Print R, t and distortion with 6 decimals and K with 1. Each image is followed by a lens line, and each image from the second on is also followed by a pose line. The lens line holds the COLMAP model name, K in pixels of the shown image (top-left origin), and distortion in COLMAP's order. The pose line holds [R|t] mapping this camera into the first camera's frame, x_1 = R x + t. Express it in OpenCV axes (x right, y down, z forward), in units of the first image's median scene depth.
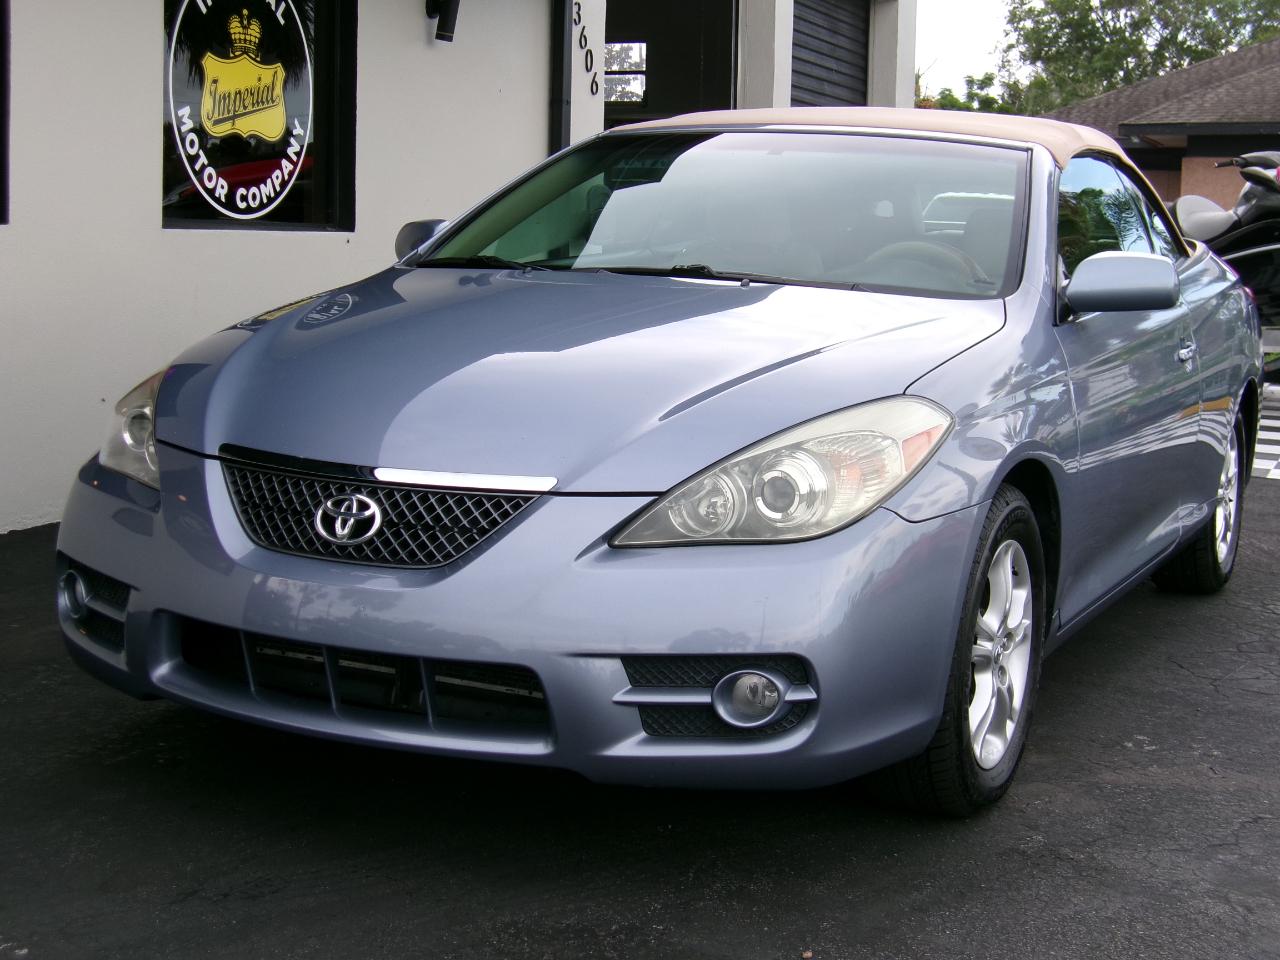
lens RADIAL K [[1967.0, 0, 631.9], [0, 1967.0, 534.3], [0, 0, 1]] dist [-0.094698, -0.119808]
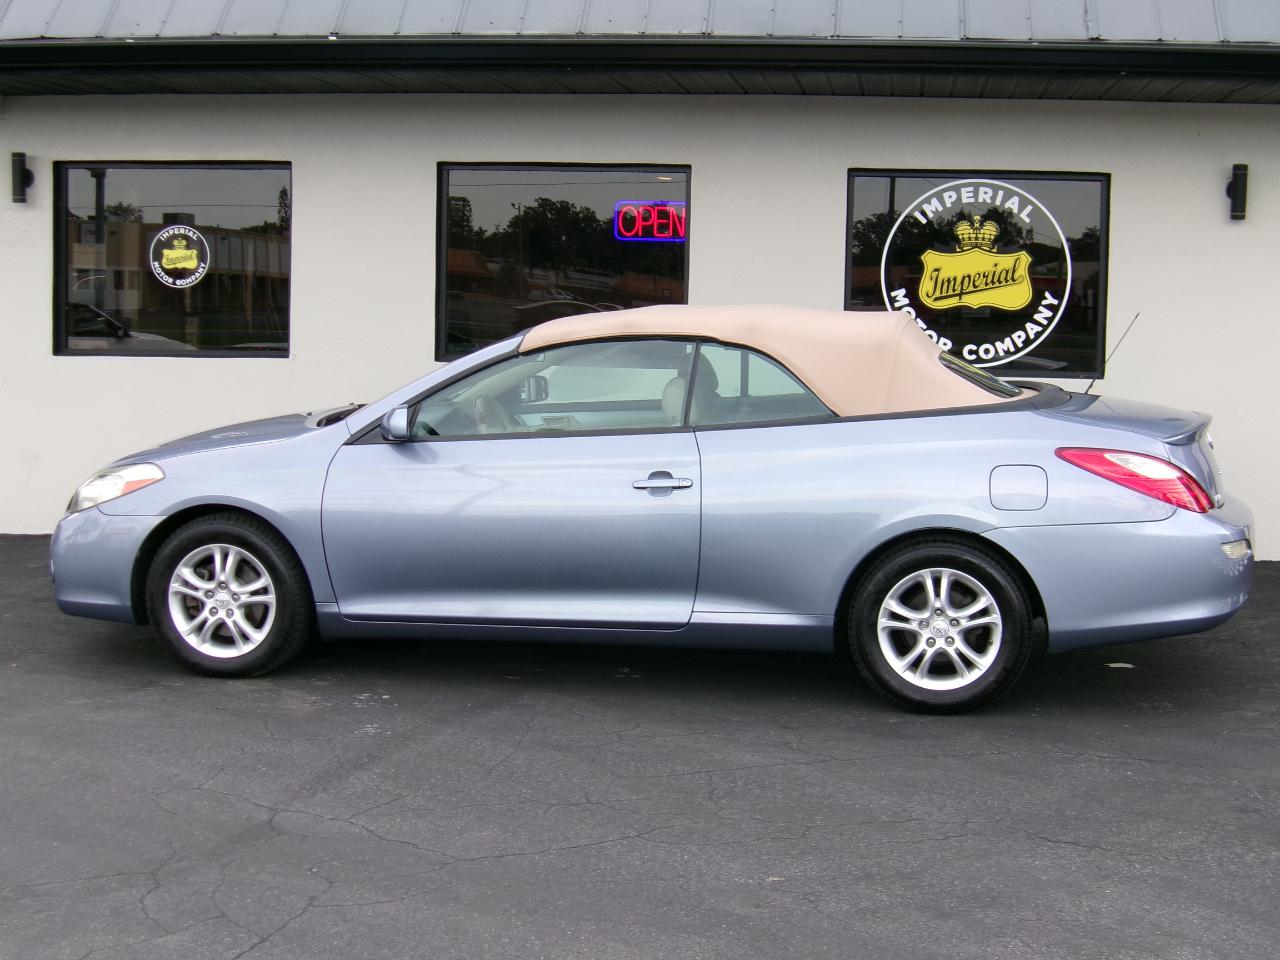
lens RADIAL K [[1967.0, 0, 631.9], [0, 1967.0, 534.3], [0, 0, 1]] dist [-0.094698, -0.119808]
pose [[0.257102, 0.101343, -0.961056, 1.101953], [-0.153724, 0.986112, 0.062861, -0.097731], [0.954079, 0.131576, 0.269111, 0.426237]]
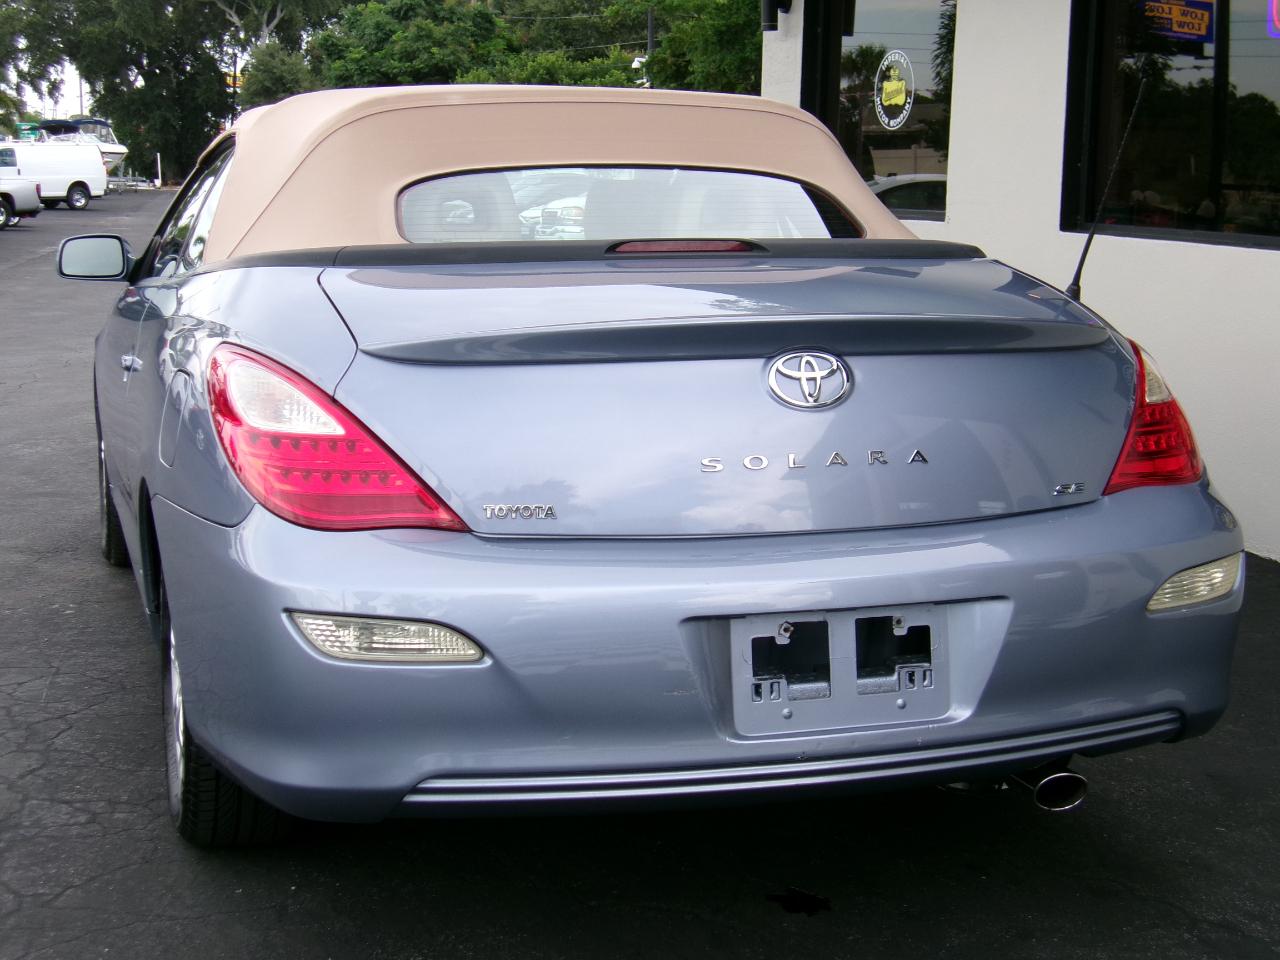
lens RADIAL K [[1955.8, 0, 638.8], [0, 1955.8, 534.9], [0, 0, 1]] dist [-0.101426, -0.074648]
pose [[-0.718624, 0.088709, -0.689717, 0.500644], [-0.142987, 0.951787, 0.271395, -0.198918], [0.680540, 0.293652, -0.671293, 1.215071]]
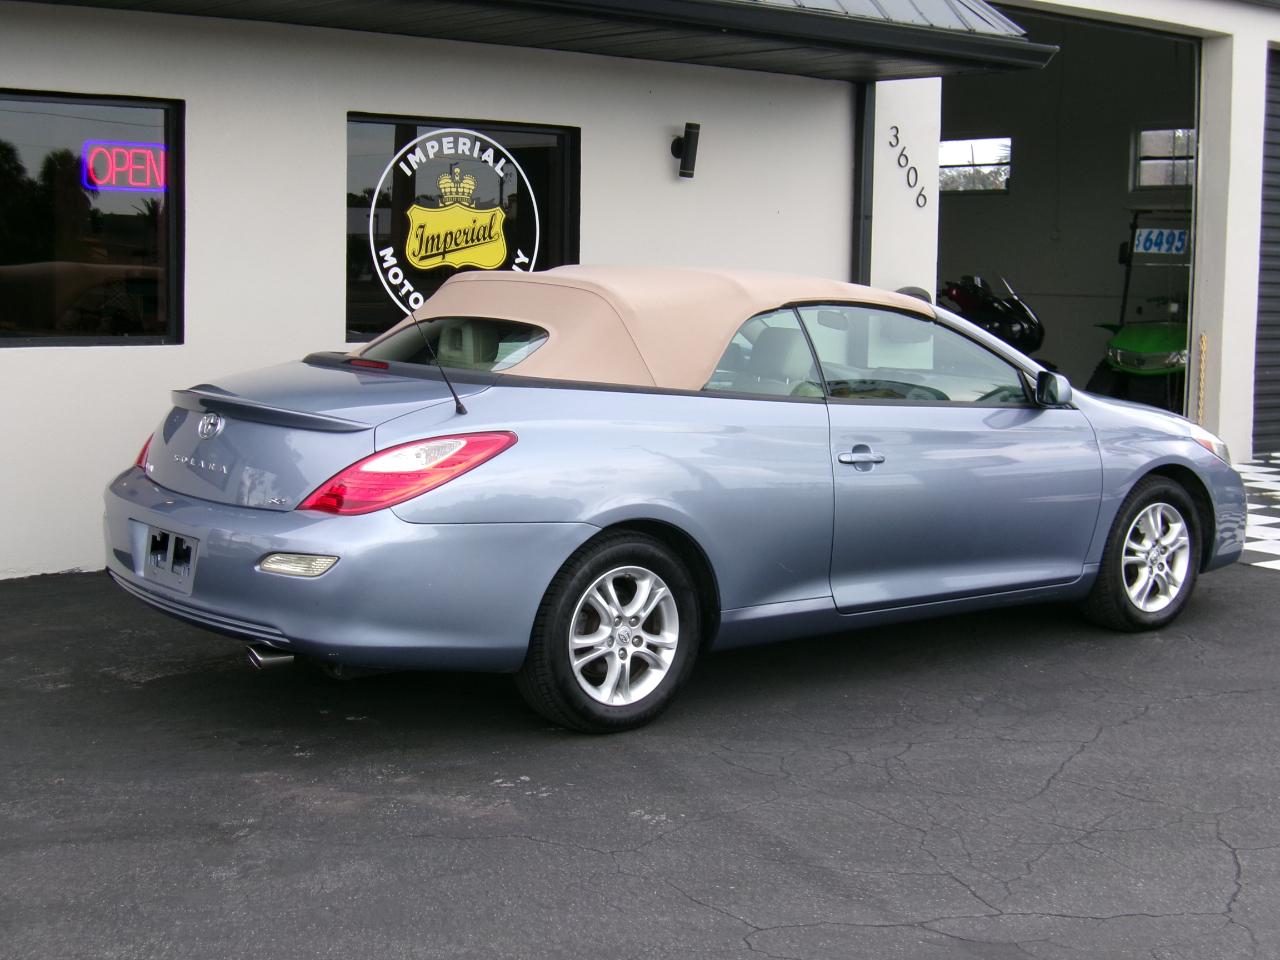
lens RADIAL K [[1955.8, 0, 638.8], [0, 1955.8, 534.9], [0, 0, 1]] dist [-0.101426, -0.074648]
pose [[0.871837, 0.059126, -0.486214, 0.548739], [-0.069186, 0.997600, -0.002746, -0.033861], [0.484885, 0.036034, 0.873835, -0.056412]]
